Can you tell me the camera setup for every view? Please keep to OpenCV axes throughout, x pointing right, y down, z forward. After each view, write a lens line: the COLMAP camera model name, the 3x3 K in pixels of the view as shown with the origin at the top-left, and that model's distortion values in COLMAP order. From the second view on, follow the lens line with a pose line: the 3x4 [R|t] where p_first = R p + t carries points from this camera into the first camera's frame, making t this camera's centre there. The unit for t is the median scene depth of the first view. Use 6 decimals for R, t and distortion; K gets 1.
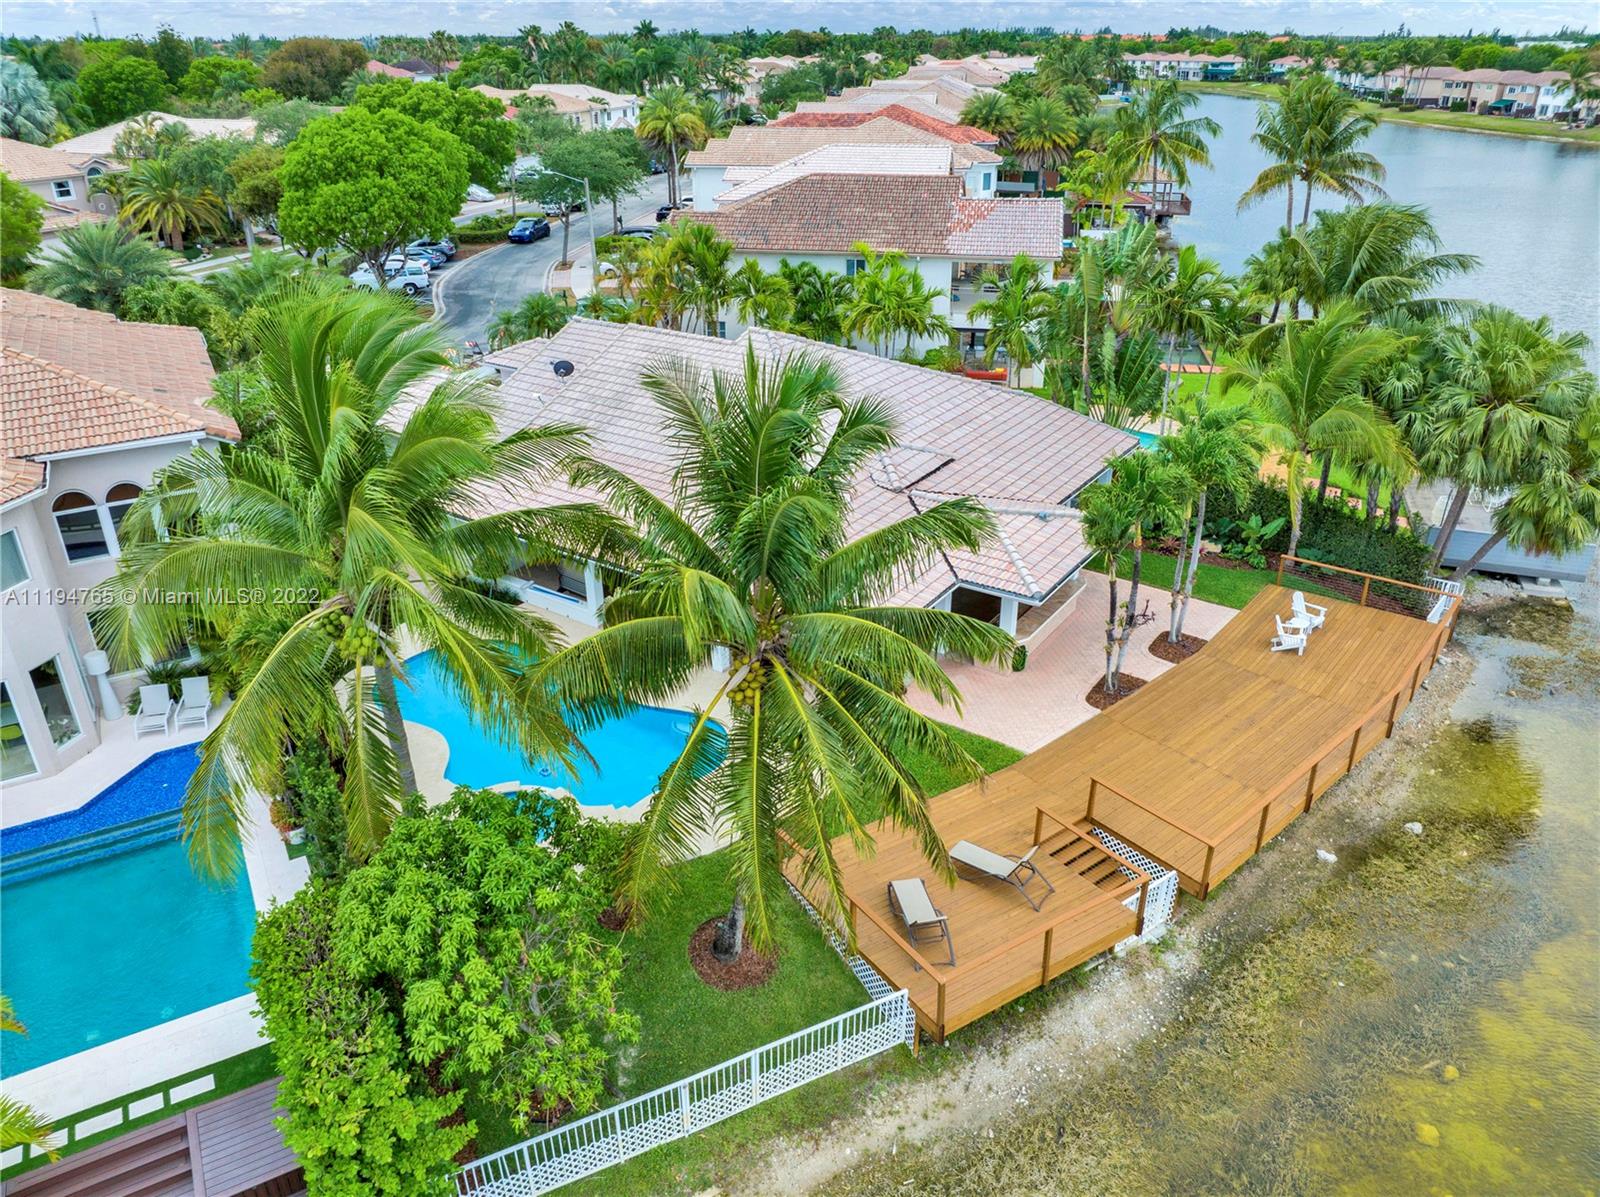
lens RADIAL K [[1127.5, 0, 800.0], [0, 1127.5, 598.5], [0, 0, 1]] dist [-0.044908, 0.001191]
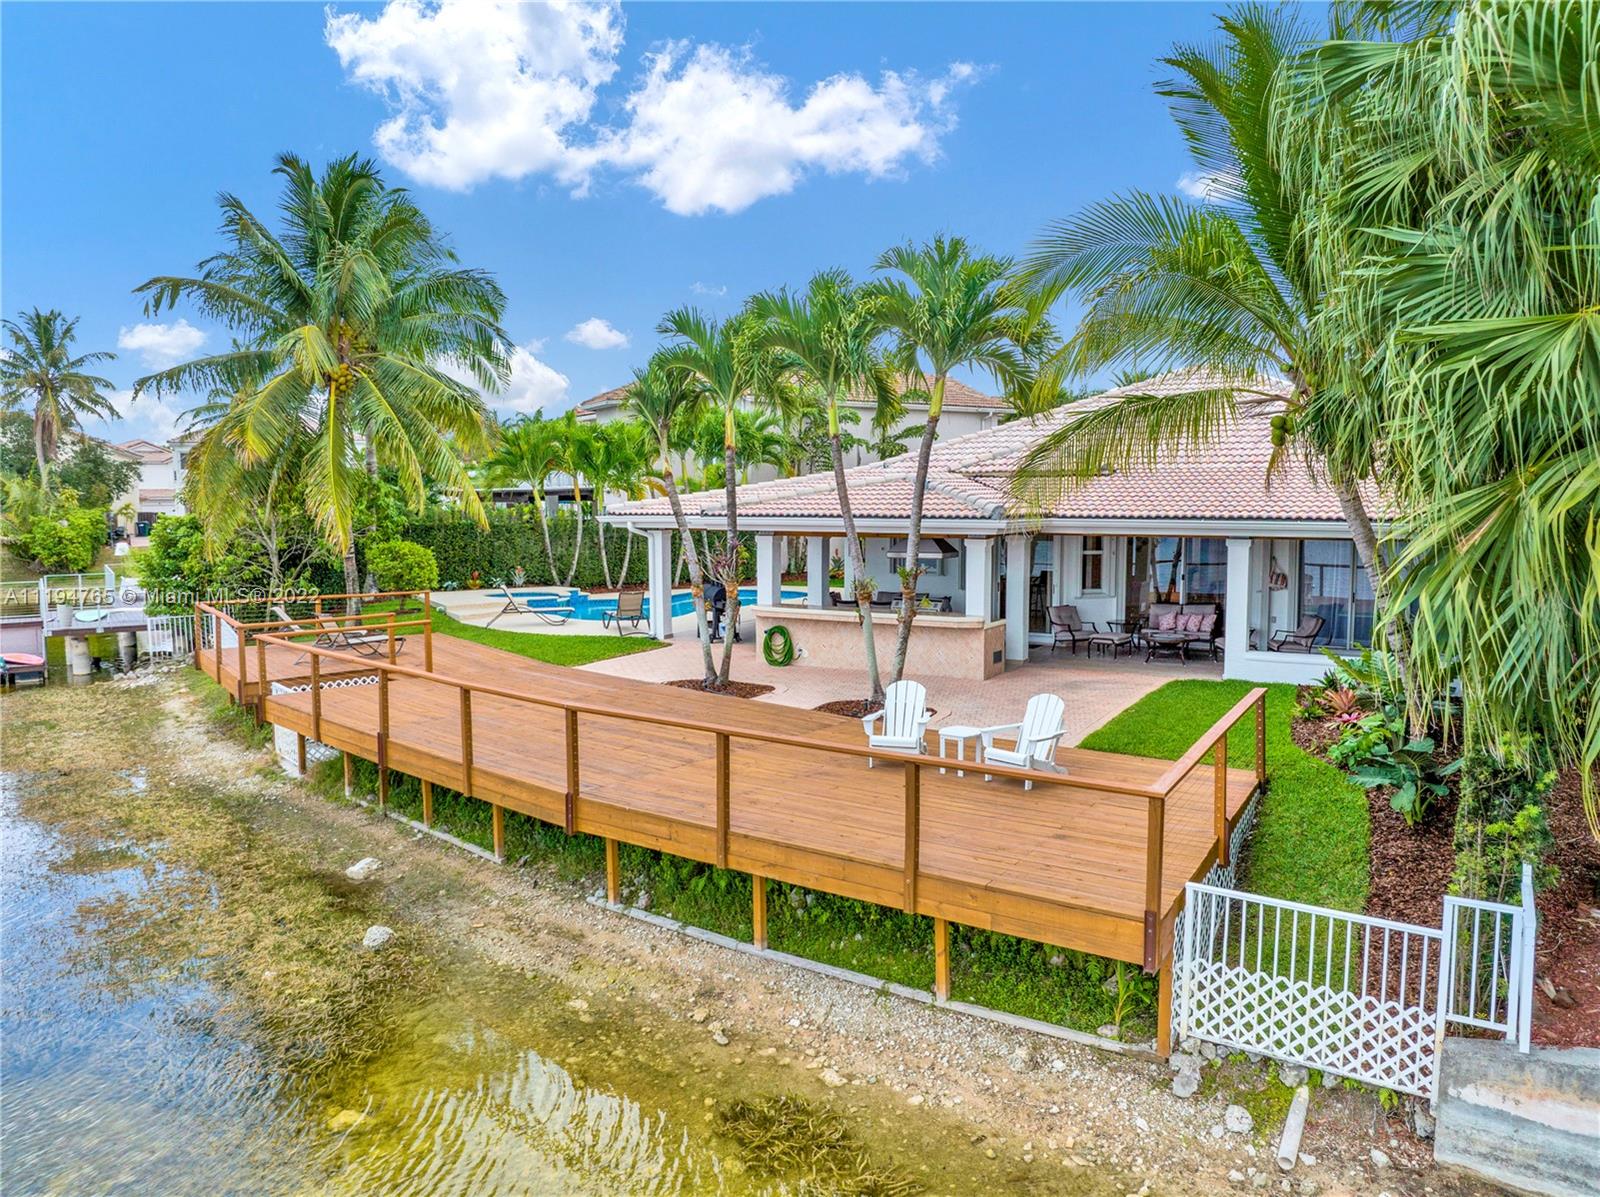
lens RADIAL K [[1120.8, 0, 819.6], [0, 1120.8, 668.9], [0, 0, 1]] dist [-0.029097, 0.001084]
pose [[0.060065, 0.147835, -0.987186, 1.259471], [-0.452328, 0.885637, 0.105106, -0.025521], [0.889827, 0.440218, 0.120065, 1.340392]]
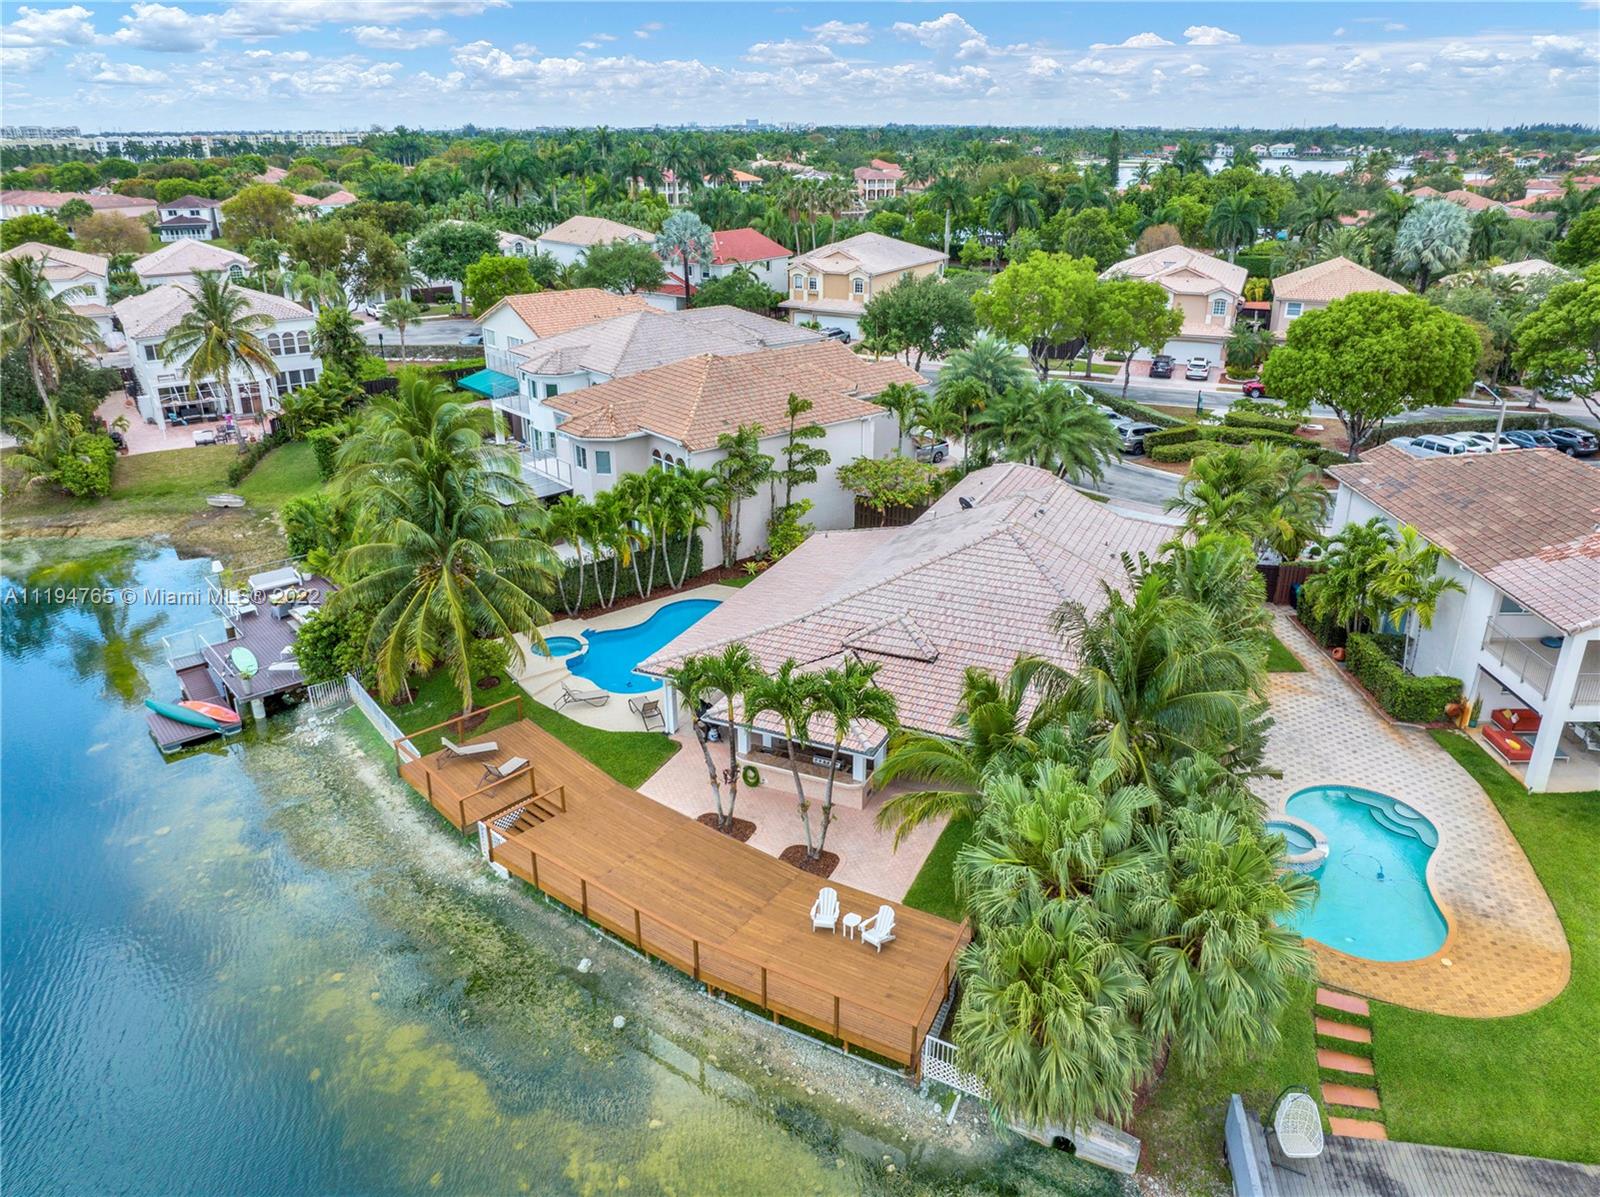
lens RADIAL K [[1153.9, 0, 800.0], [0, 1153.9, 598.5], [0, 0, 1]] dist [-0.033519, 0.006321]
pose [[0.150087, 0.381141, -0.912253, 1.870178], [-0.446416, 0.849414, 0.281440, -0.718196], [0.882149, 0.365004, 0.297633, 0.835303]]
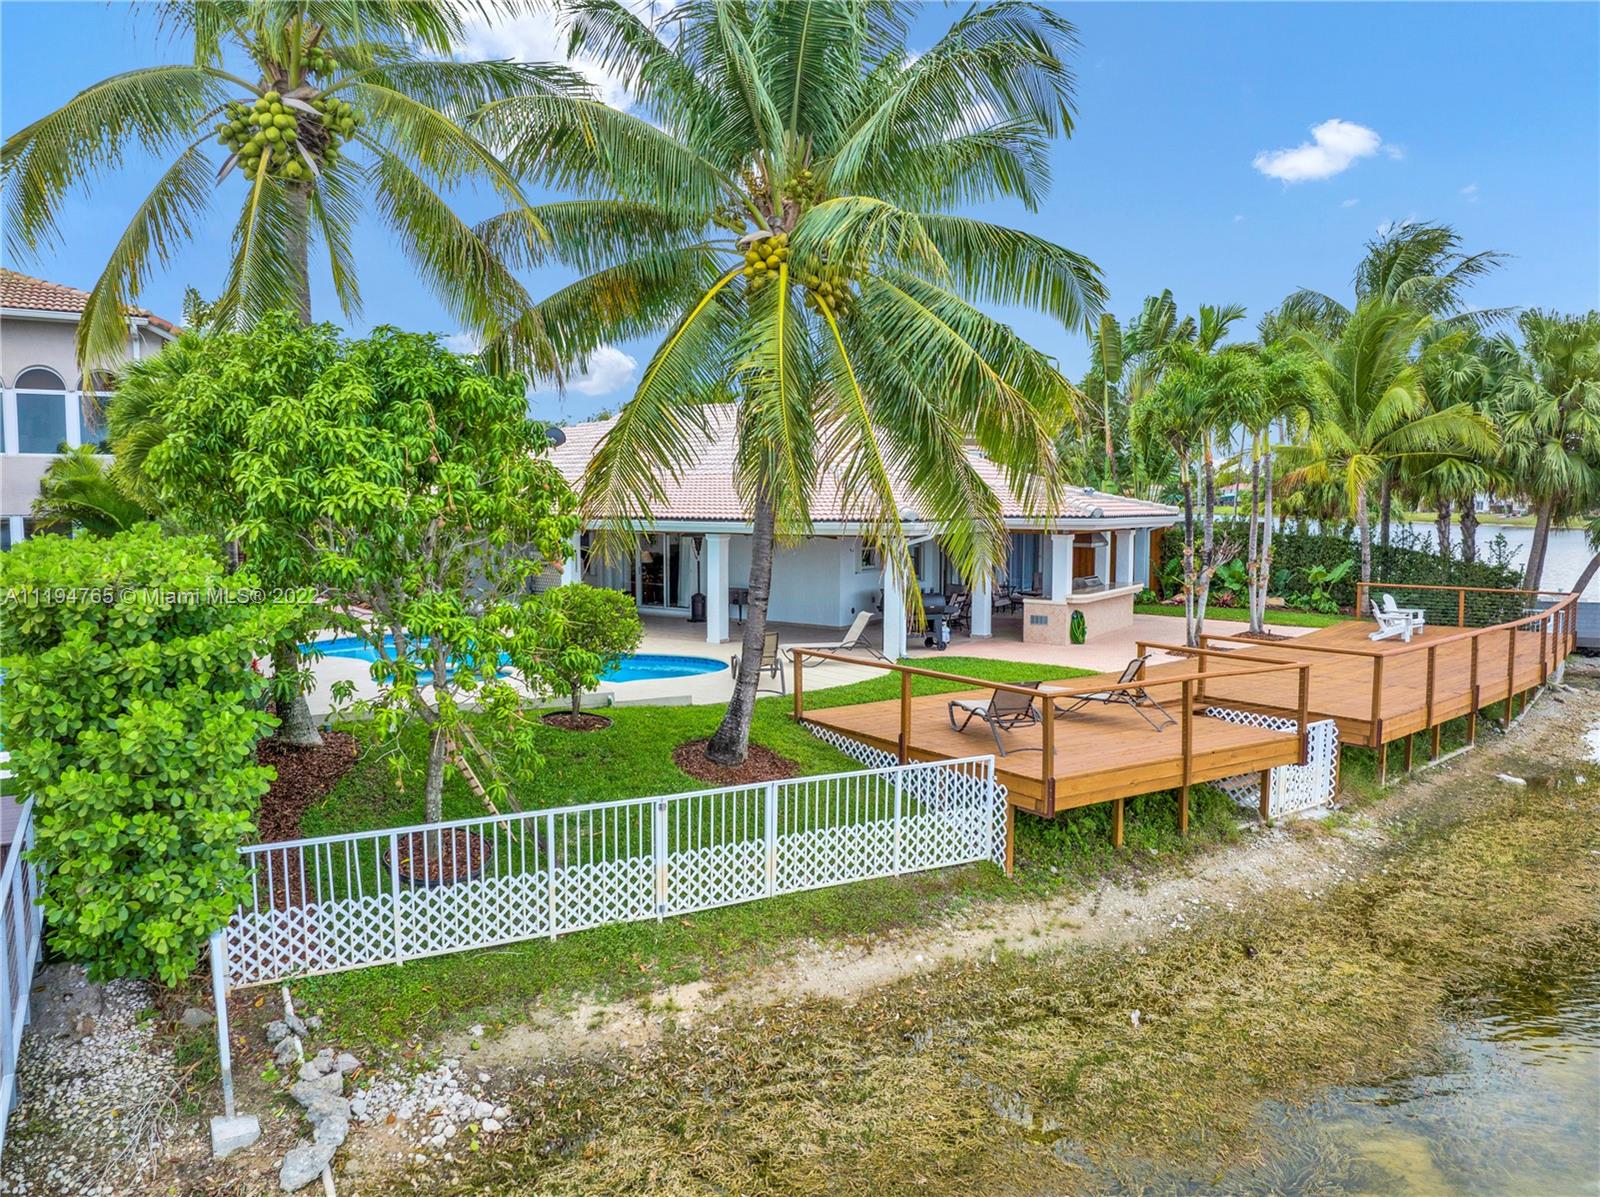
lens RADIAL K [[1127.5, 0, 800.0], [0, 1127.5, 598.5], [0, 0, 1]] dist [-0.044908, 0.001191]
pose [[0.999878, 0.011570, 0.010496, -0.028965], [-0.006818, 0.927726, -0.373200, 0.496038], [-0.014055, 0.373083, 0.927691, 0.318571]]
